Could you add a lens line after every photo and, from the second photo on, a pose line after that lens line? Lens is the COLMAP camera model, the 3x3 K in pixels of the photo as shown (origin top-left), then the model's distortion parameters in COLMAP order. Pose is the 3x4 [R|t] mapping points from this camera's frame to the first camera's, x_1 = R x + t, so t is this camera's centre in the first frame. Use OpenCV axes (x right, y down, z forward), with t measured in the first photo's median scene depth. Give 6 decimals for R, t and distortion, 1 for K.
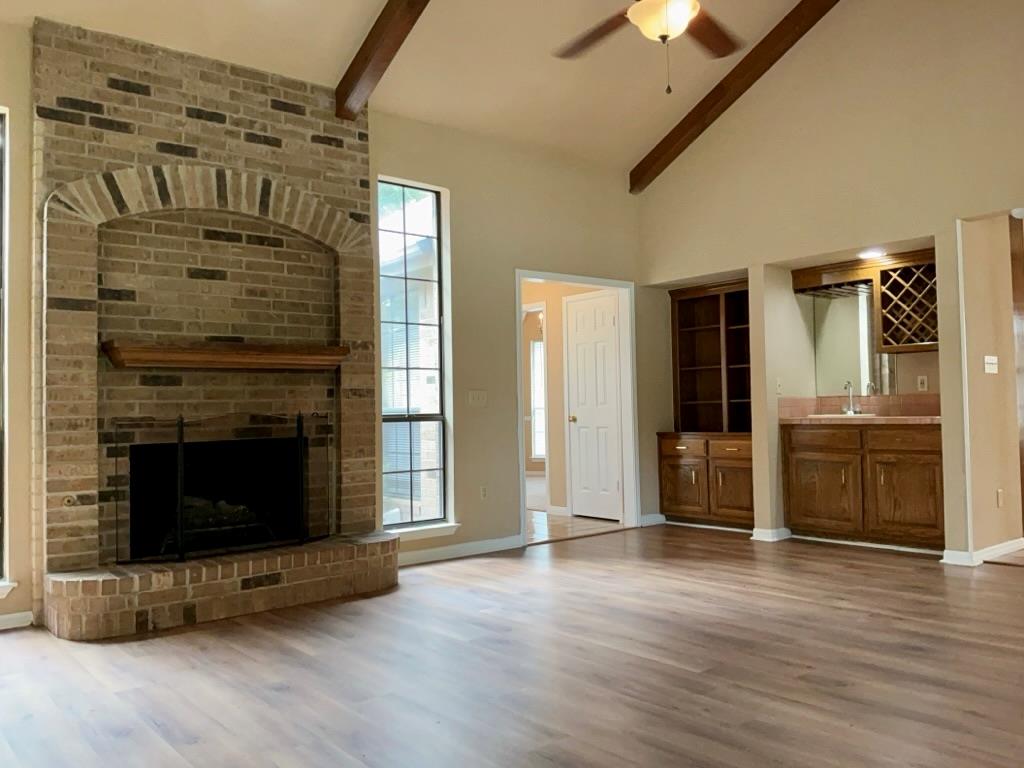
lens RADIAL K [[824.0, 0, 502.7], [0, 824.0, 381.1], [0, 0, 1]] dist [0.103870, -0.200265]
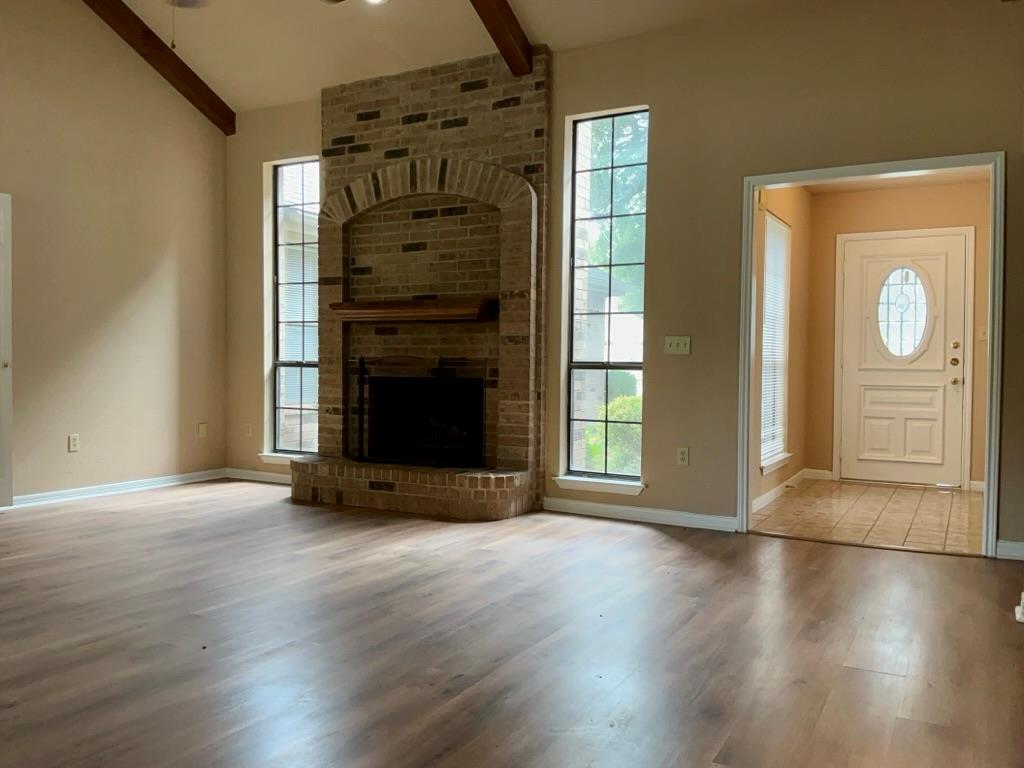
lens RADIAL K [[824.0, 0, 516.9], [0, 824.0, 388.7], [0, 0, 1]] dist [0.103870, -0.200265]
pose [[0.375797, 0.057074, -0.924943, 0.802979], [0.019192, 0.997408, 0.069343, 0.003317], [0.926503, -0.043811, 0.373727, 0.596580]]
